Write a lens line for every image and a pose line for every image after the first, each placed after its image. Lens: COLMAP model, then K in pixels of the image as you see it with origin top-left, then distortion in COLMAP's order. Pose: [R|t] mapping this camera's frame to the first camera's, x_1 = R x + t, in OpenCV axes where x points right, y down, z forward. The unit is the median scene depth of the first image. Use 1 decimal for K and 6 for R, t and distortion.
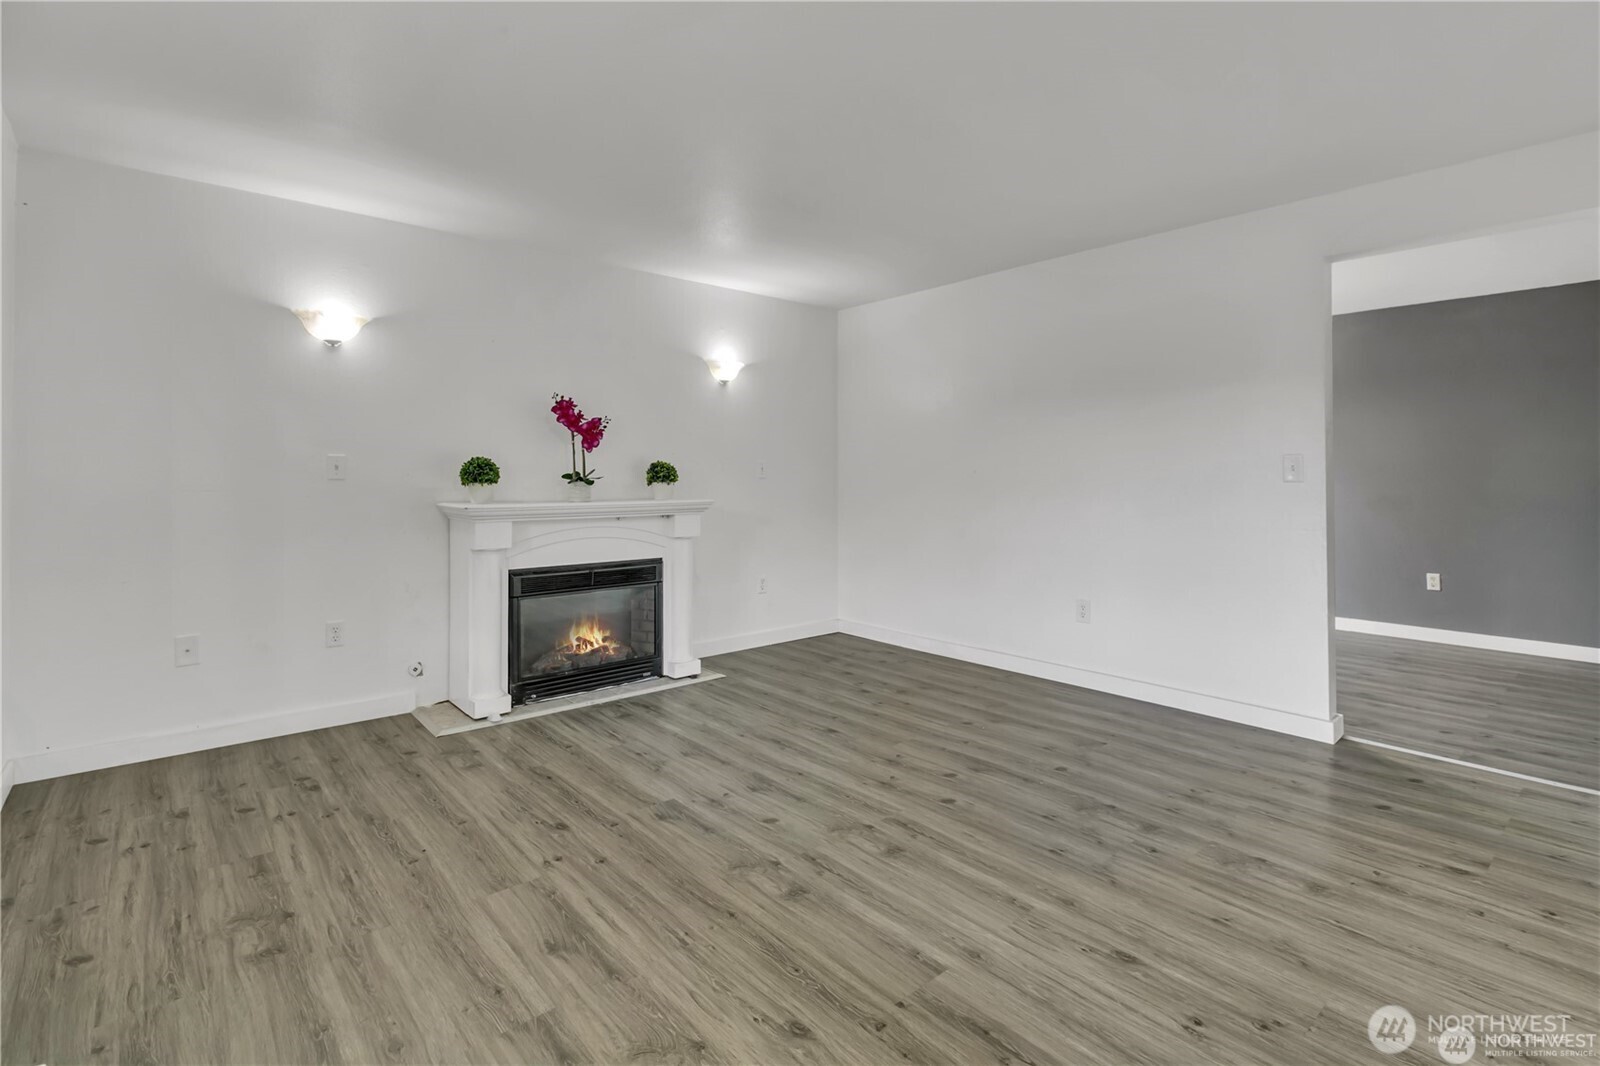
lens RADIAL K [[761.5, 0, 808.5], [0, 761.5, 511.4], [0, 0, 1]] dist [-0.000505, 0.000636]
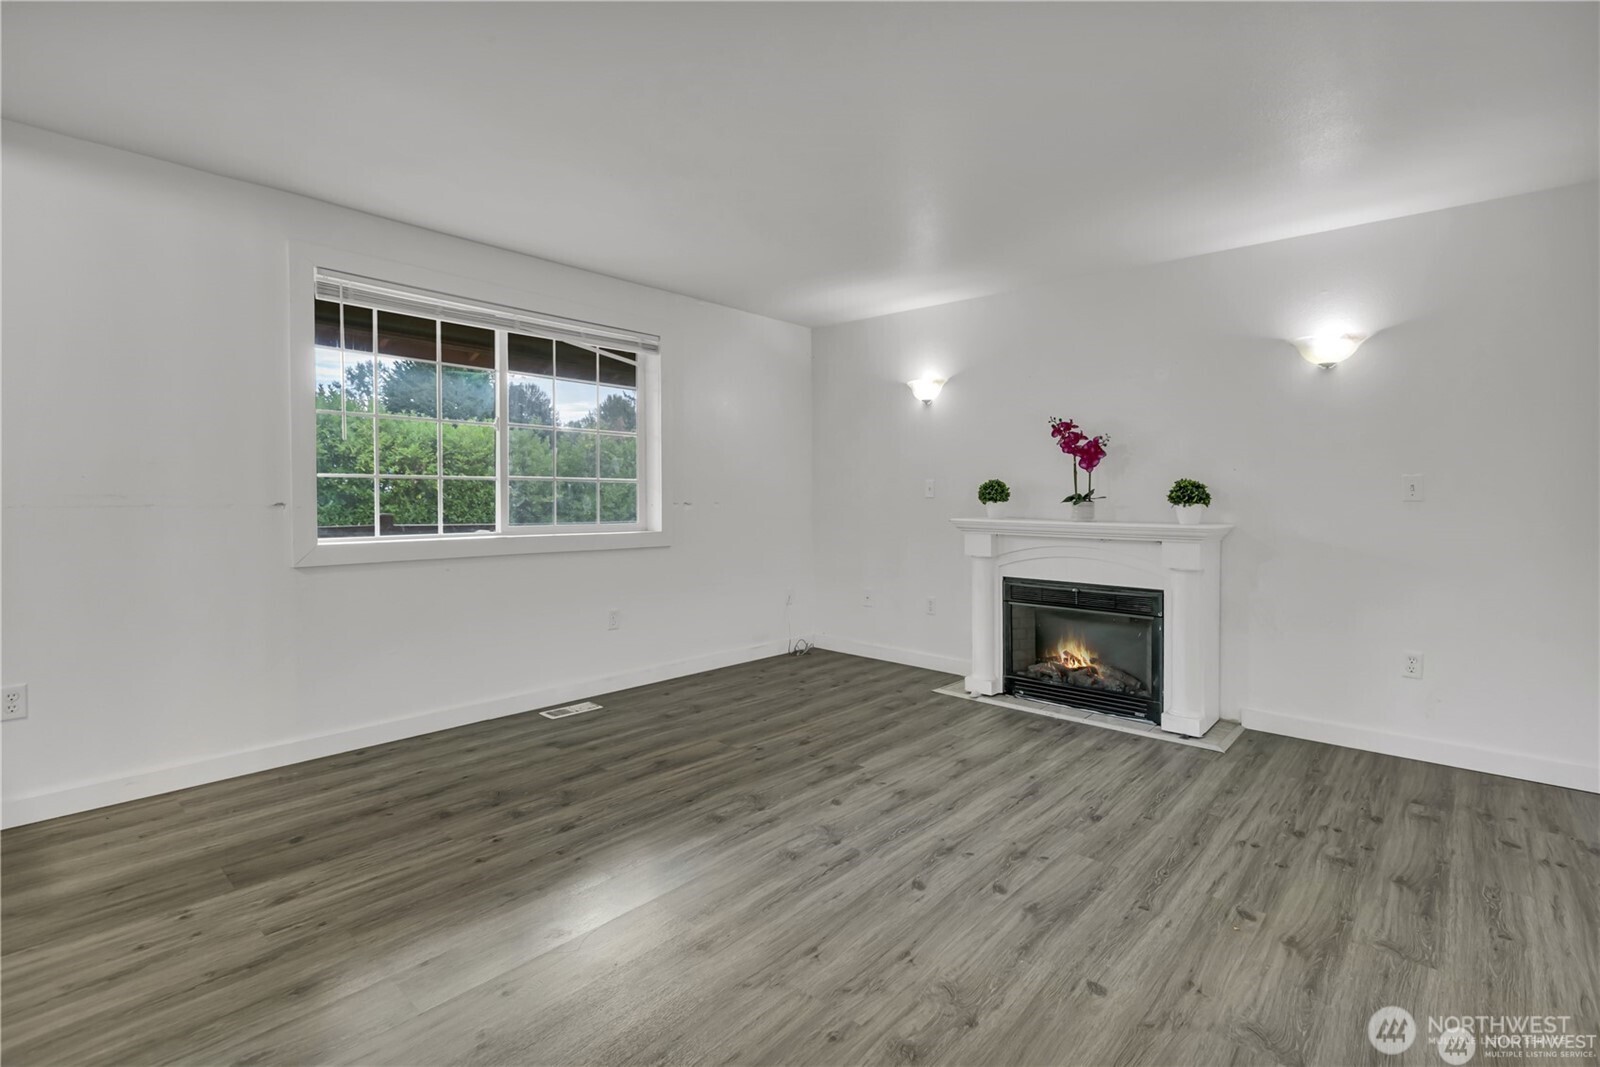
lens RADIAL K [[749.8, 0, 804.6], [0, 749.8, 496.4], [0, 0, 1]] dist [0.004479, 0.000584]
pose [[0.113391, 0.000862, -0.993550, 0.943098], [-0.050648, 0.998704, -0.004913, -0.030532], [0.992259, 0.050879, 0.113288, 0.734835]]
